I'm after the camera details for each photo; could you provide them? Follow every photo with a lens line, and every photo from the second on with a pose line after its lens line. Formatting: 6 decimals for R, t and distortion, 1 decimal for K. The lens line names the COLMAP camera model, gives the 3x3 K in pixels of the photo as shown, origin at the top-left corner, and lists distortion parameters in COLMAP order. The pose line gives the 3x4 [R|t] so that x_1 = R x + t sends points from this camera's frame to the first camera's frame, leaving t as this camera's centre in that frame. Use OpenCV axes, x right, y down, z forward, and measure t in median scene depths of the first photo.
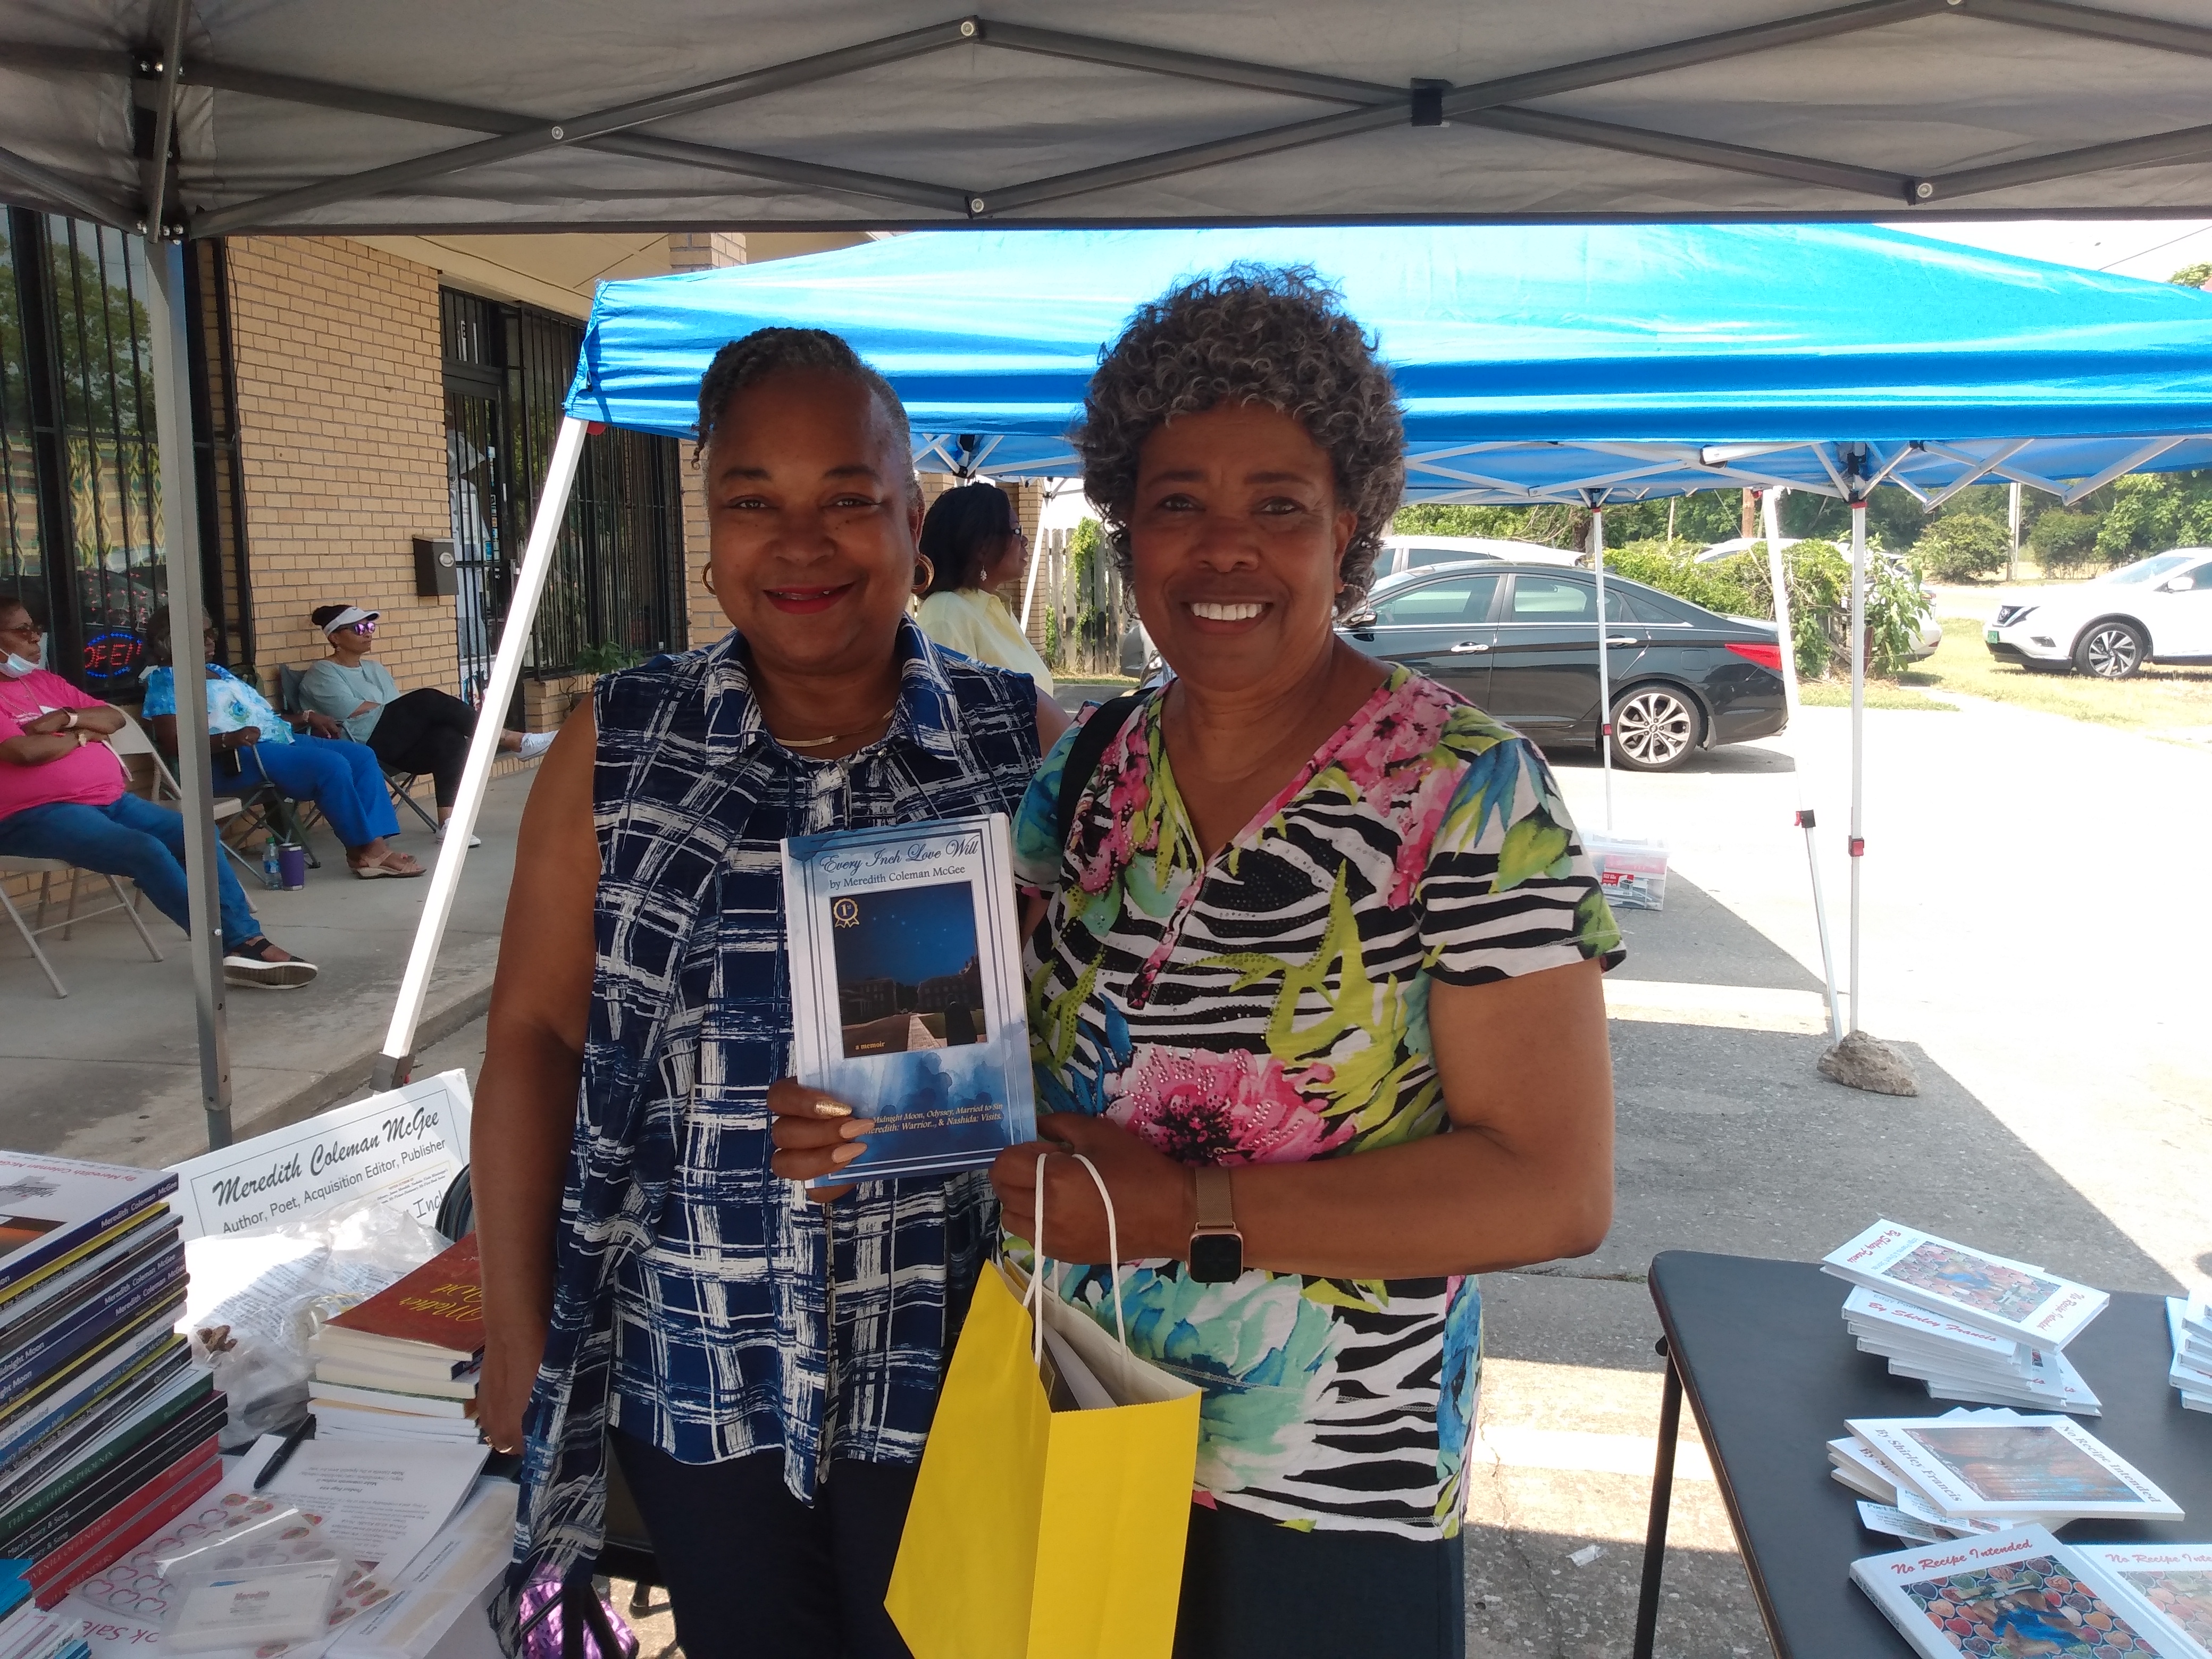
lens RADIAL K [[1708.9, 0, 1100.0], [0, 1708.9, 821.2], [0, 0, 1]] dist [0.002843, -0.052239]
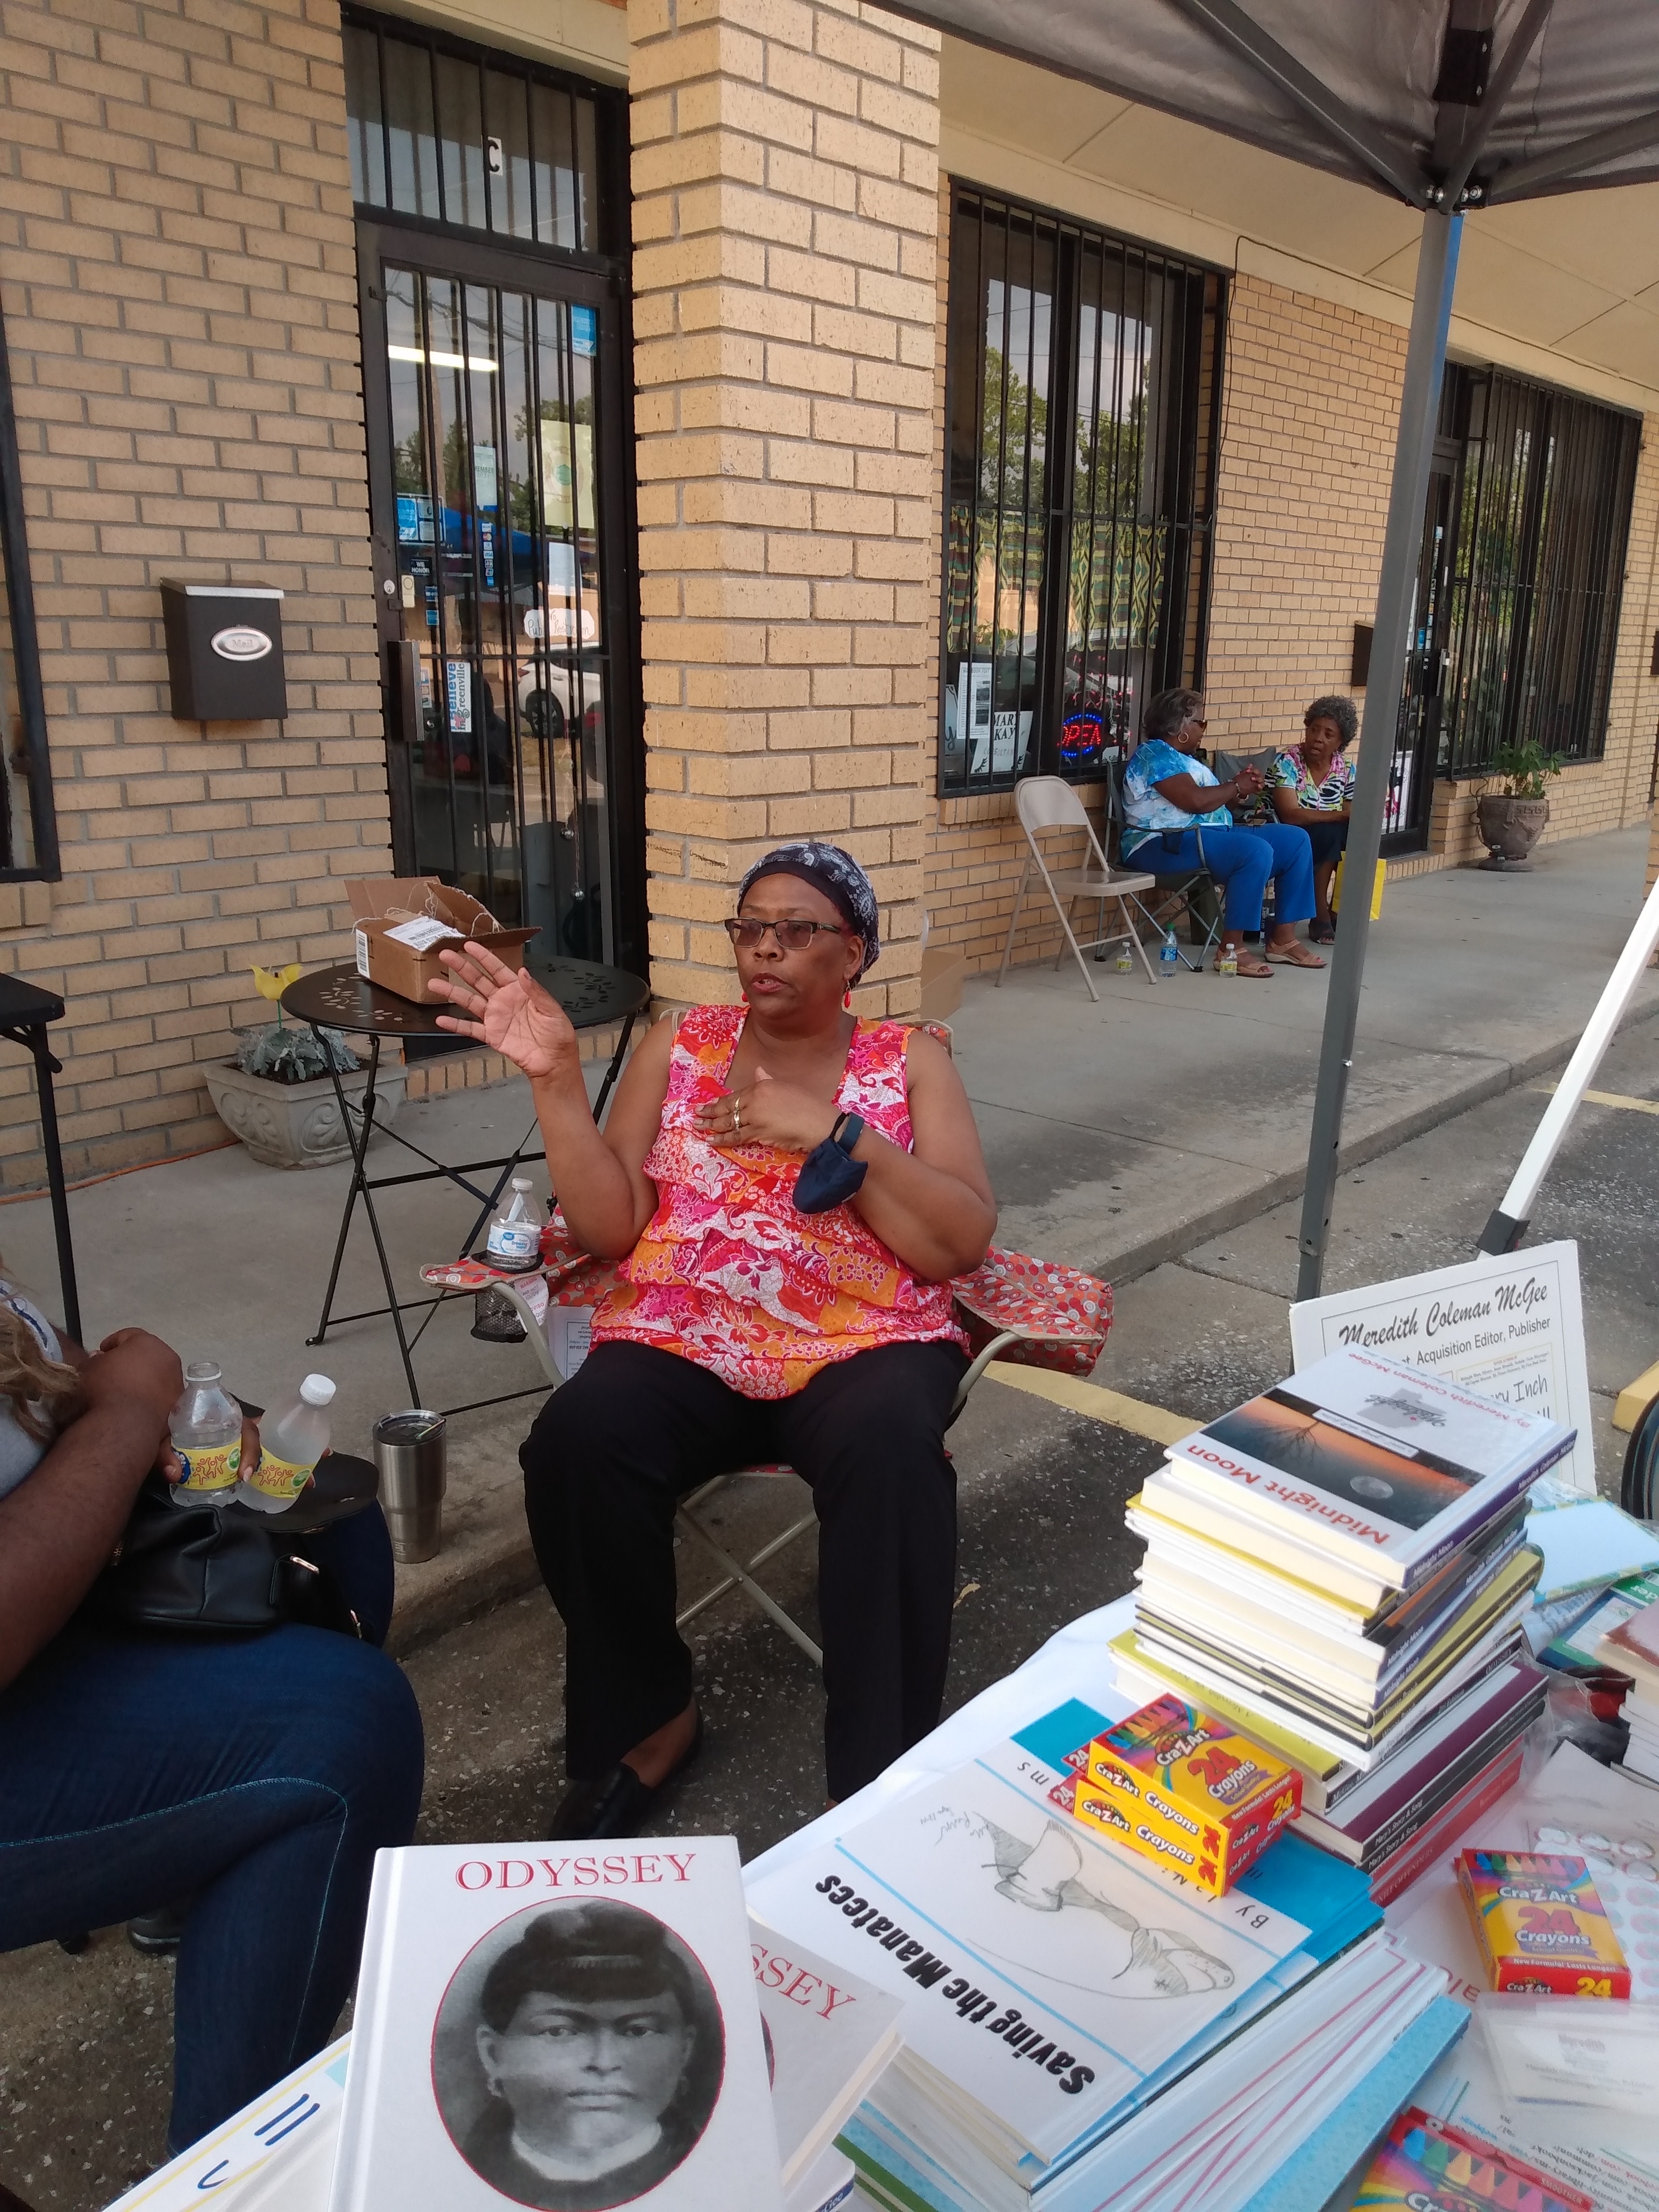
lens RADIAL K [[1658.6, 0, 831.2], [0, 1658.6, 1122.3], [0, 0, 1]] dist [0.034918, -0.132696]
pose [[0.821538, 0.164984, -0.545762, -0.094218], [-0.097946, 0.983827, 0.149972, -0.000693], [0.561678, -0.069752, 0.824411, 0.041858]]
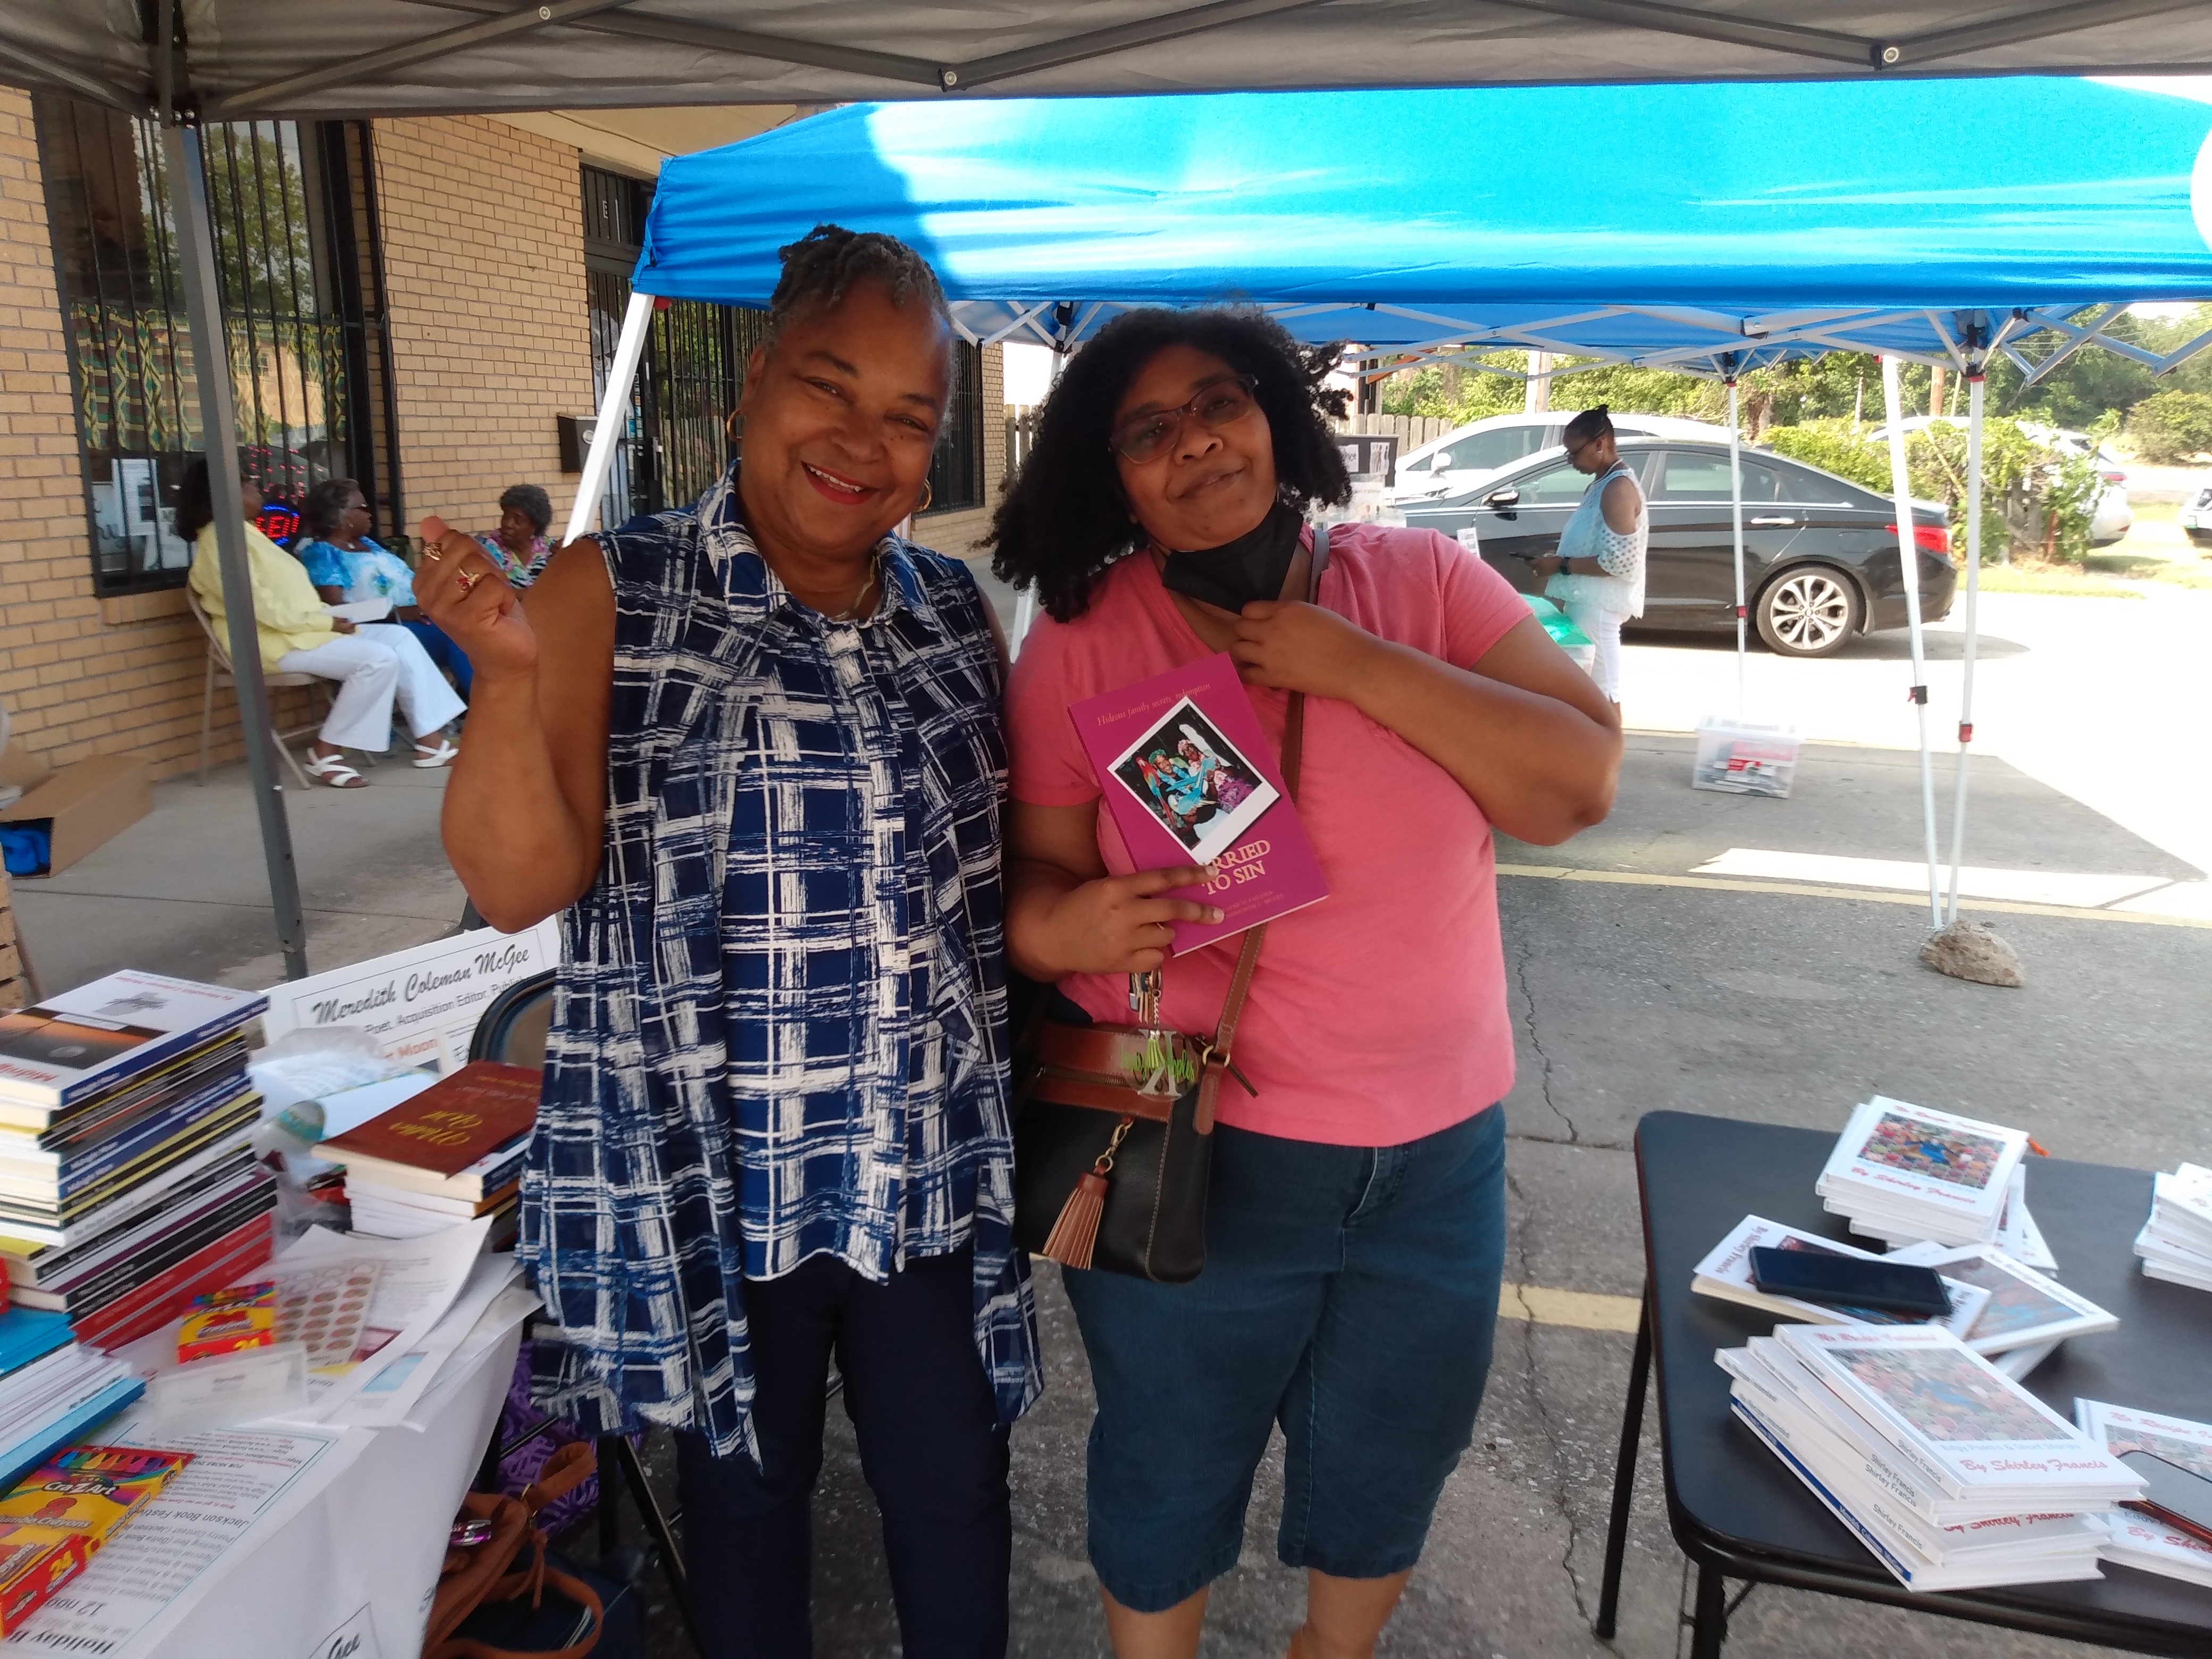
lens RADIAL K [[1716.0, 0, 1106.0], [0, 1716.0, 829.5], [0, 0, 1]] dist [-0.014436, -0.003208]
pose [[0.995446, 0.020407, -0.093114, 0.030938], [-0.013738, 0.997331, 0.071708, 0.004907], [0.094329, -0.070103, 0.993070, -0.013392]]
